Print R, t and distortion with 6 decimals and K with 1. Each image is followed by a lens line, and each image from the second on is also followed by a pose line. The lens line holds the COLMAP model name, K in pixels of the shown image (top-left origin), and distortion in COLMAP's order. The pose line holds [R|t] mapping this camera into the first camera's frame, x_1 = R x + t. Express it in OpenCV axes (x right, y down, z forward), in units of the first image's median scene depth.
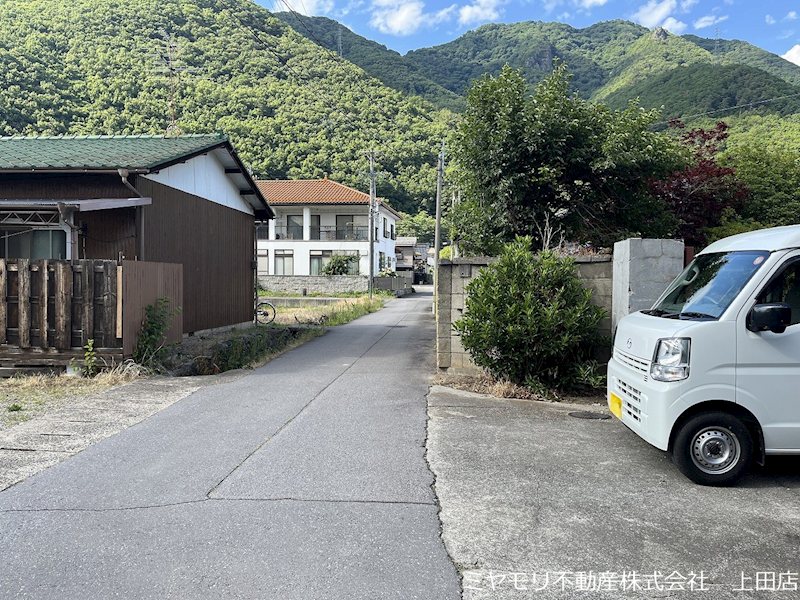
lens RADIAL K [[605.4, 0, 392.4], [0, 605.4, 299.3], [0, 0, 1]] dist [0.082308, -0.095551]
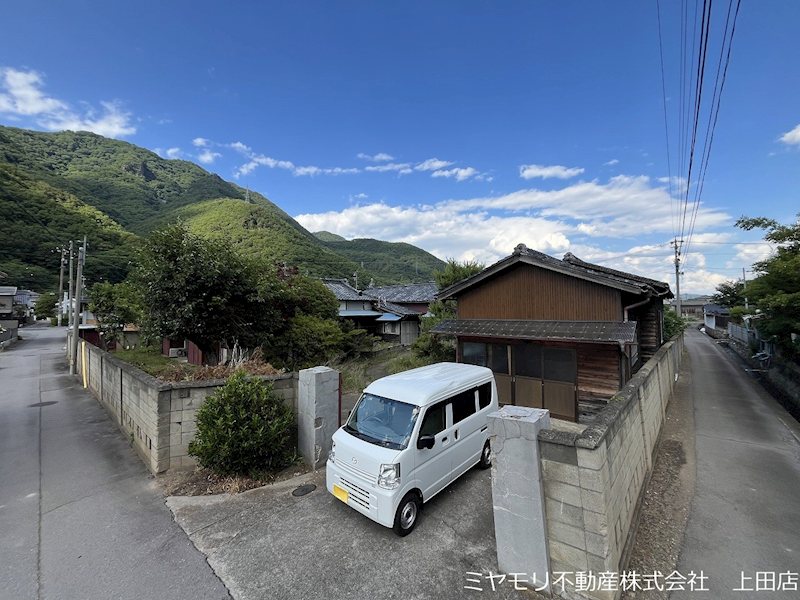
lens RADIAL K [[324.1, 0, 402.5], [0, 324.1, 297.5], [0, 0, 1]] dist [-0.000311, -0.000277]
pose [[0.595702, 0.019853, 0.802960, -0.345595], [0.036988, 0.997956, -0.052115, -0.404965], [-0.802353, 0.060744, 0.593750, 0.348281]]
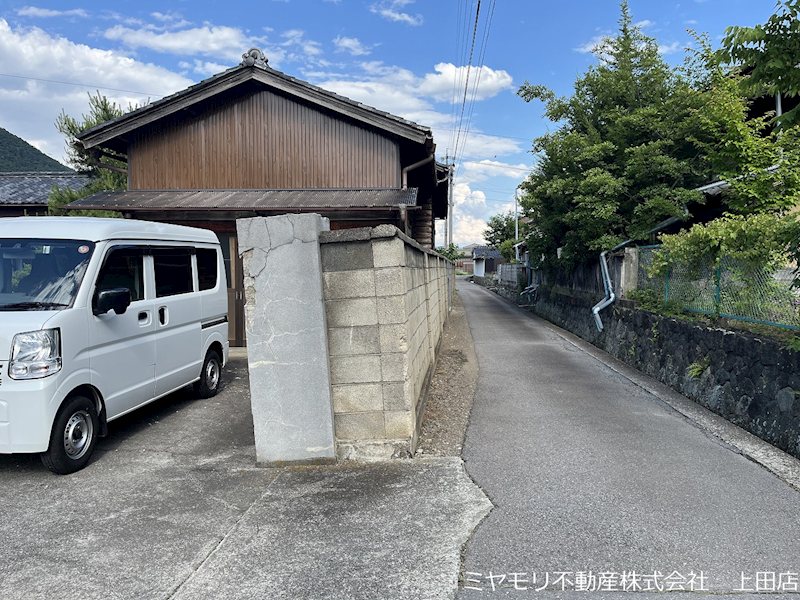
lens RADIAL K [[605.1, 0, 400.3], [0, 605.1, 290.8], [0, 0, 1]] dist [0.080889, -0.101780]
pose [[0.004453, -0.044700, 0.998991, -0.479882], [0.037566, 0.998303, 0.044502, -0.018334], [-0.999284, 0.037330, 0.006125, 0.451381]]
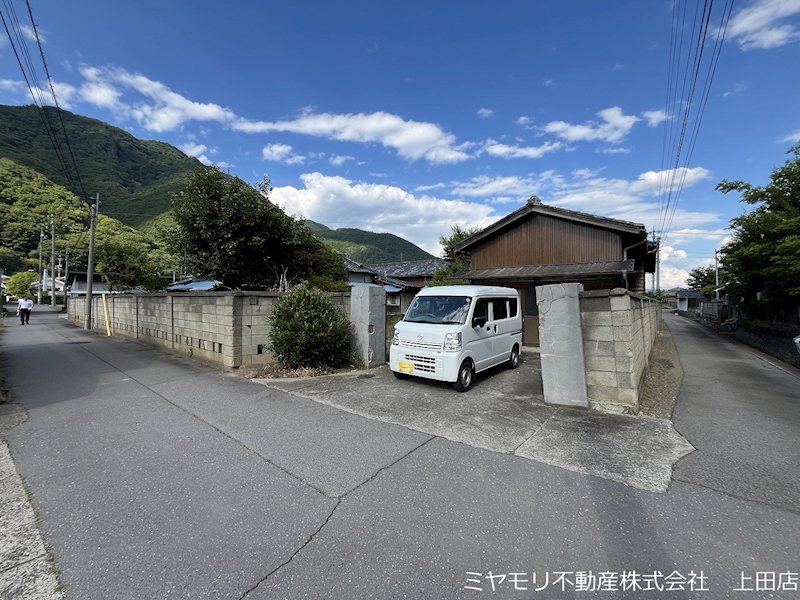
lens RADIAL K [[324.1, 0, 402.5], [0, 324.1, 297.5], [0, 0, 1]] dist [-0.000311, -0.000277]
pose [[0.554224, 0.007448, 0.832334, -0.699317], [0.025785, 0.999326, -0.026112, -0.046007], [-0.831968, 0.035934, 0.553659, 0.481247]]
